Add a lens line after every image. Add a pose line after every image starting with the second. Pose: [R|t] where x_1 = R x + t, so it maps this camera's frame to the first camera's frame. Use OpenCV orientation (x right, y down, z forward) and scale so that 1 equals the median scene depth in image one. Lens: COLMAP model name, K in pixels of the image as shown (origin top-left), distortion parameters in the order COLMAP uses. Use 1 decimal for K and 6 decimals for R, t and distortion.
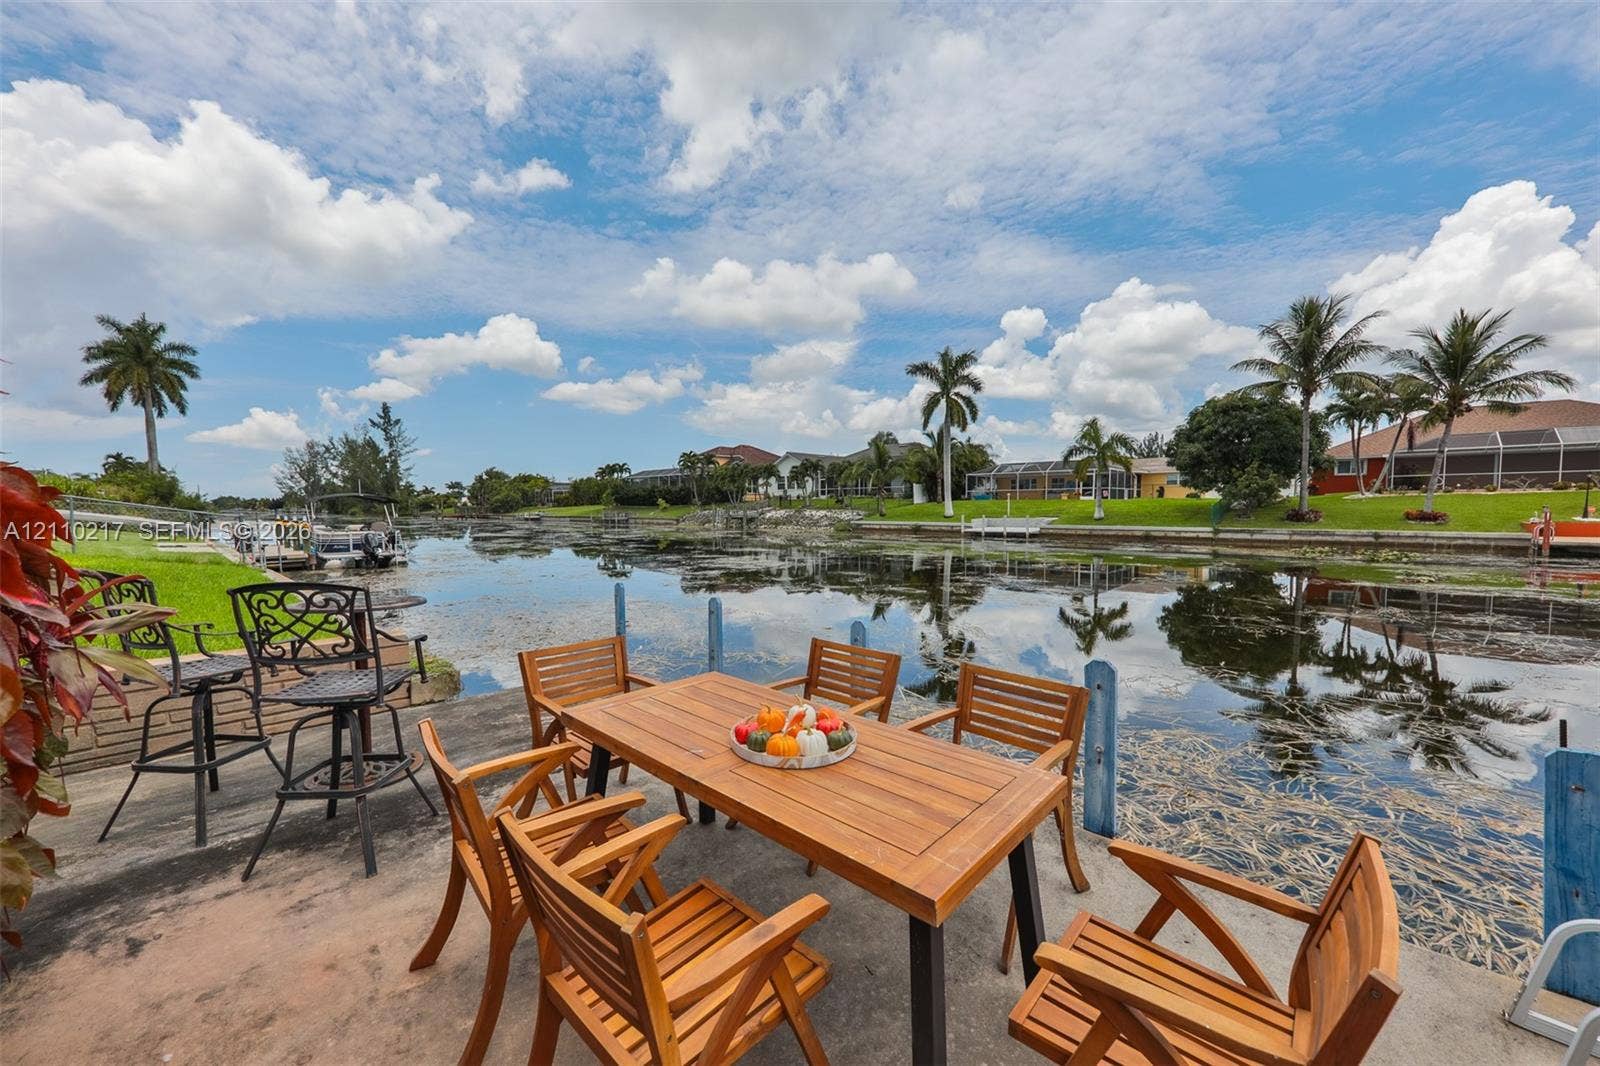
lens RADIAL K [[586.3, 0, 795.5], [0, 586.3, 549.1], [0, 0, 1]] dist [0.000062, -0.000169]
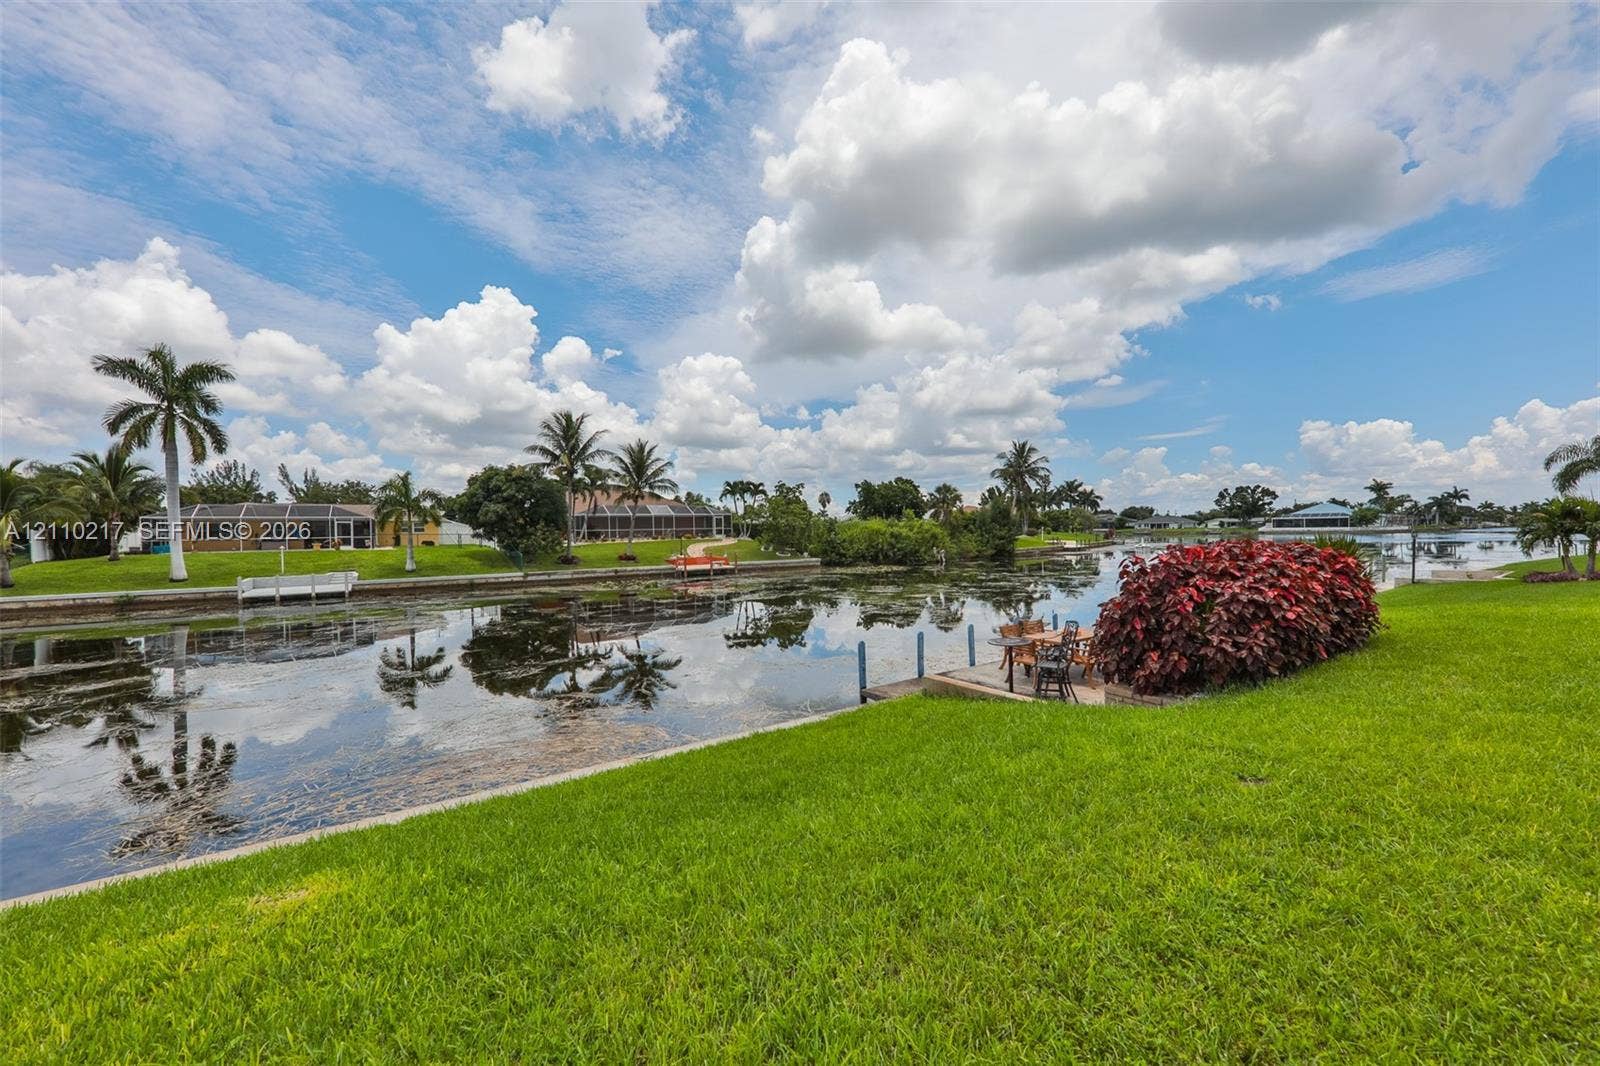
lens RADIAL K [[589.8, 0, 799.6], [0, 589.8, 539.0], [0, 0, 1]] dist [0.001320, -0.003835]
pose [[0.217142, -0.013372, 0.976048, -0.215579], [0.087164, 0.996177, -0.005744, -0.027369], [-0.972241, 0.086323, 0.217478, 0.078909]]
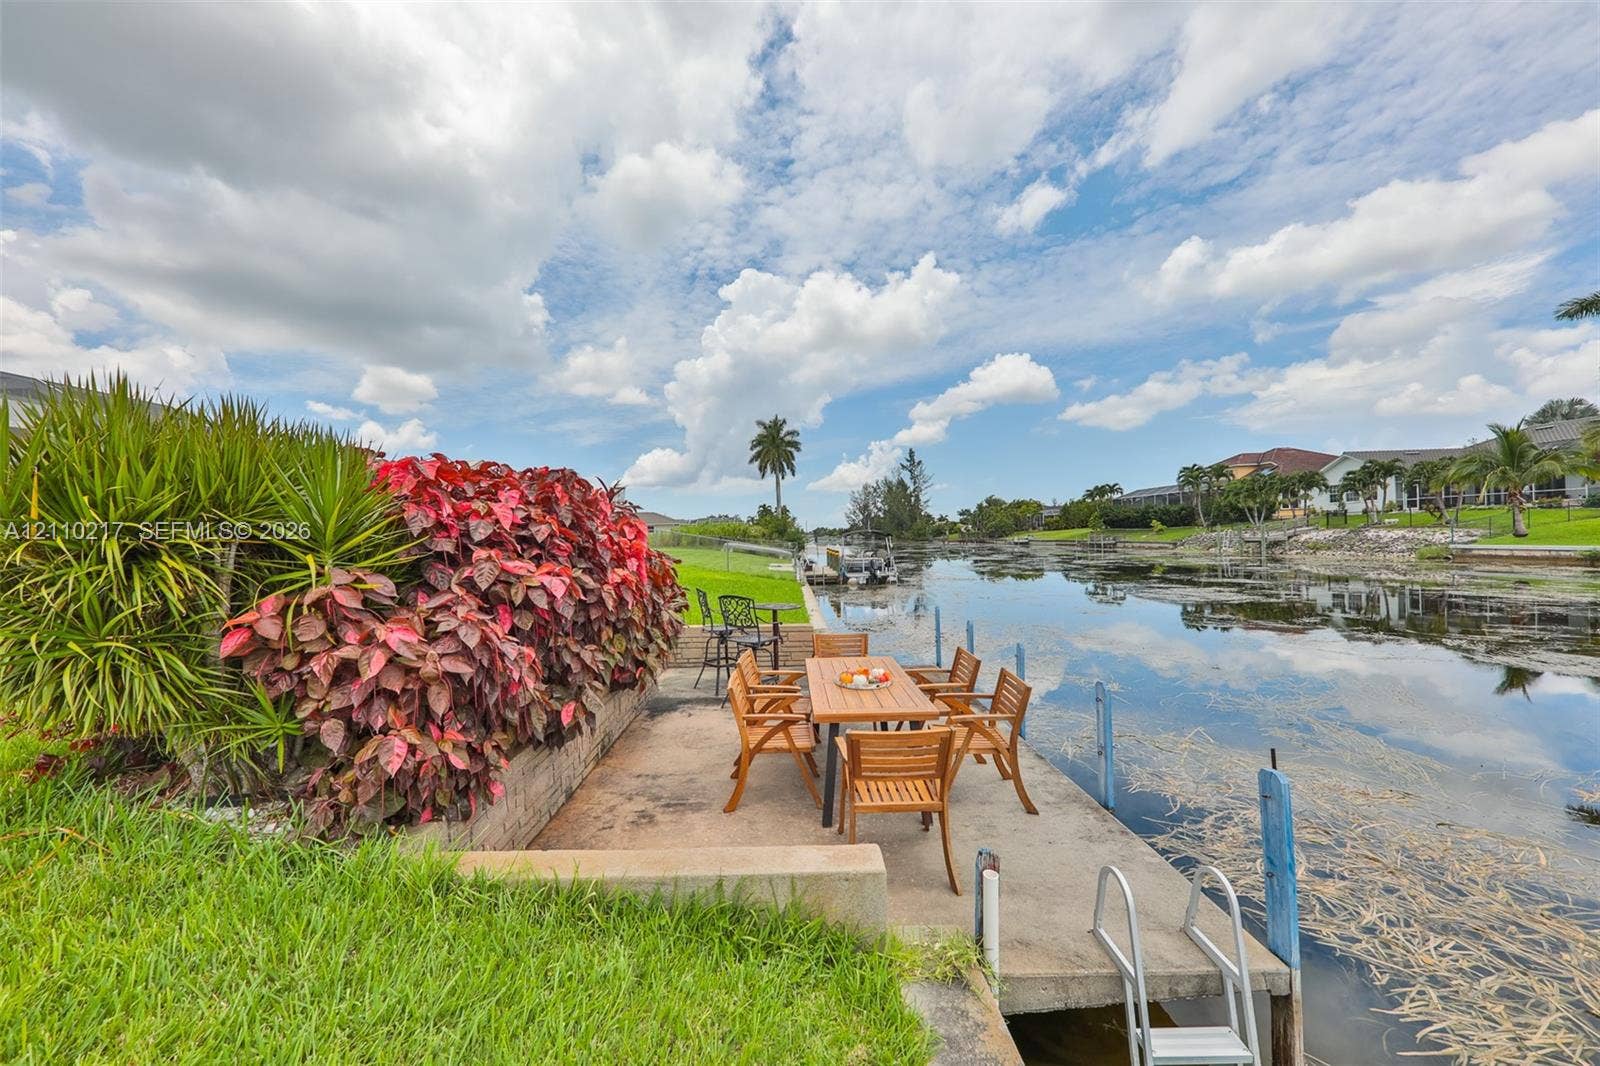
lens RADIAL K [[589.8, 0, 799.6], [0, 589.8, 539.0], [0, 0, 1]] dist [0.001320, -0.003835]
pose [[0.692134, -0.013373, -0.721645, 0.054749], [-0.025992, 0.998718, -0.043436, -0.004101], [0.721301, 0.048821, 0.690899, -0.022101]]
